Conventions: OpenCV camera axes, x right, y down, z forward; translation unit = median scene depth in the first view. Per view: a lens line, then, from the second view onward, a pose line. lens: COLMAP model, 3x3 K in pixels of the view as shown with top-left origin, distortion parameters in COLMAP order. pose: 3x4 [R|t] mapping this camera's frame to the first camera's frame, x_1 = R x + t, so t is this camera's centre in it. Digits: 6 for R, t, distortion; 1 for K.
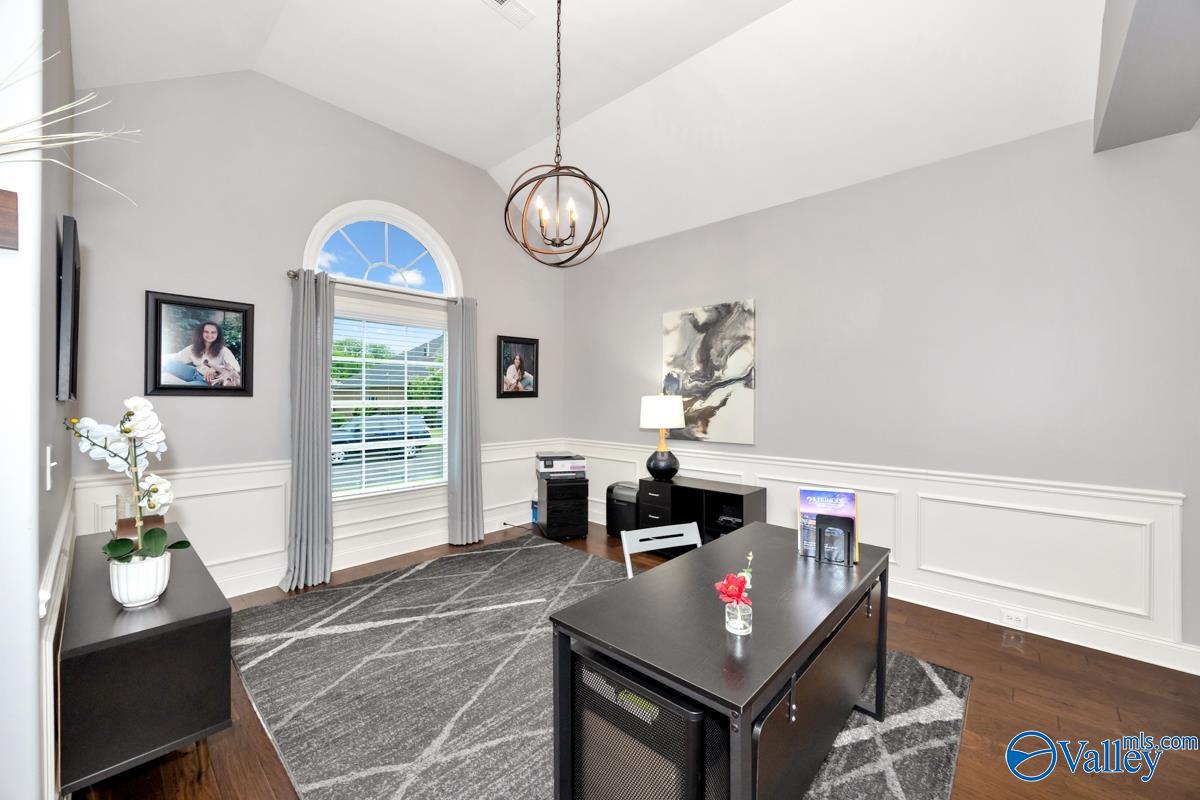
lens RADIAL K [[464.8, 0, 600.0], [0, 464.8, 400.0], [0, 0, 1]] dist [-0.004808, -0.000153]
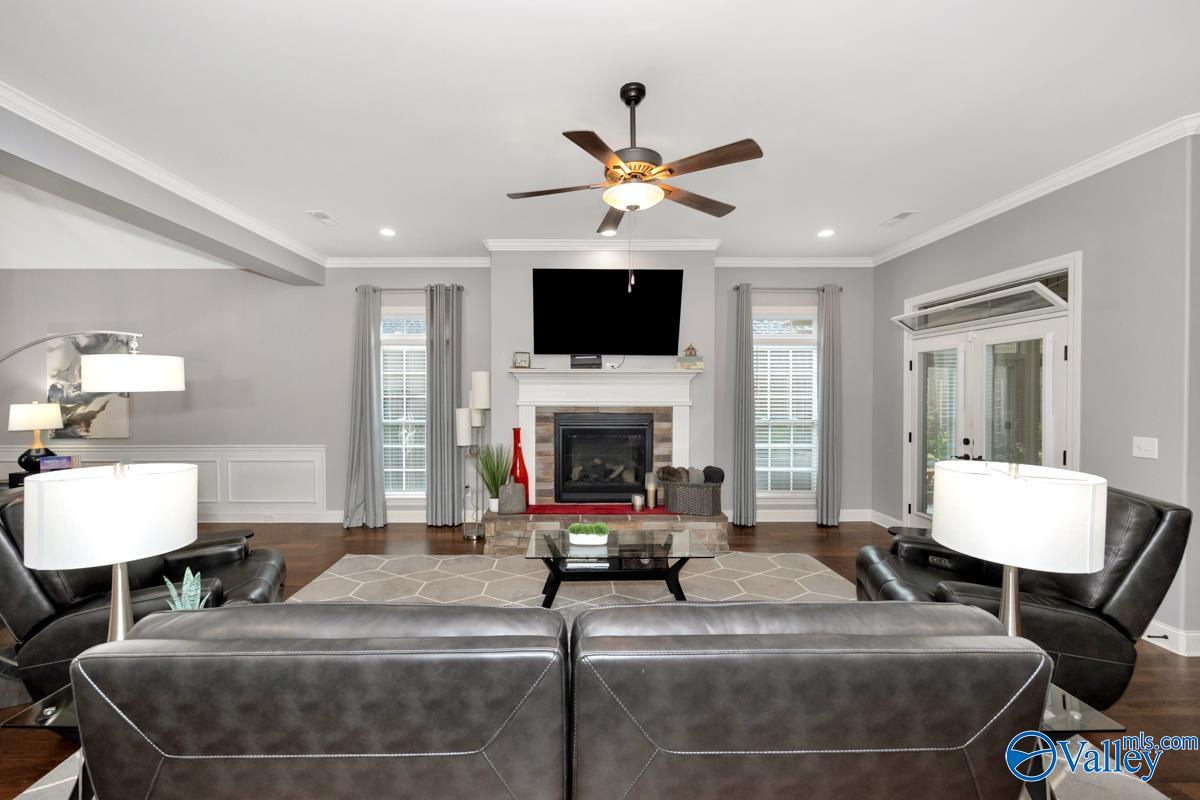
lens RADIAL K [[476.1, 0, 582.3], [0, 476.1, 399.1], [0, 0, 1]] dist [-0.001767, -0.000254]
pose [[0.733747, -0.015364, 0.679249, 0.342561], [0.008105, 0.999871, 0.013861, -0.026638], [-0.679375, -0.004666, 0.733777, -0.904956]]
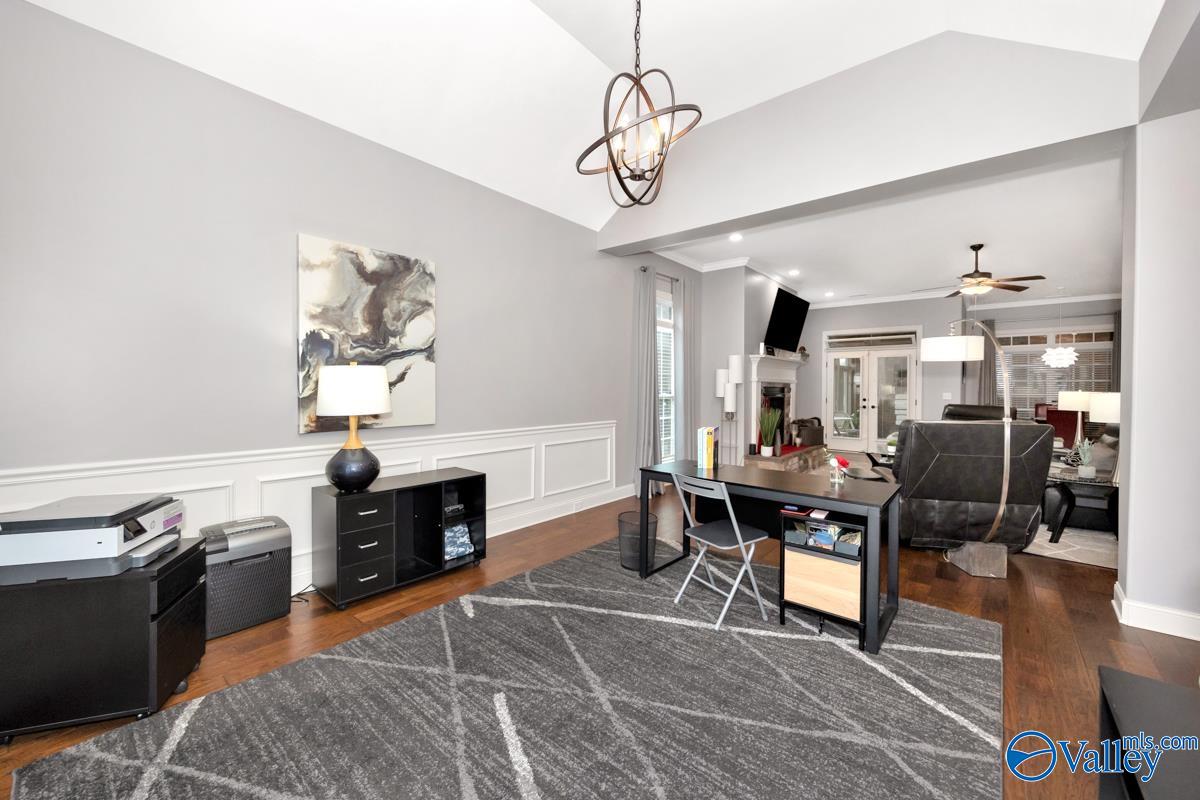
lens RADIAL K [[471.7, 0, 589.6], [0, 471.7, 390.8], [0, 0, 1]] dist [-0.001791, -0.000156]
pose [[-0.039610, -0.014318, 0.999113, -0.562725], [-0.004309, 0.999890, 0.014159, 0.015440], [-0.999206, -0.003744, -0.039667, 0.689726]]
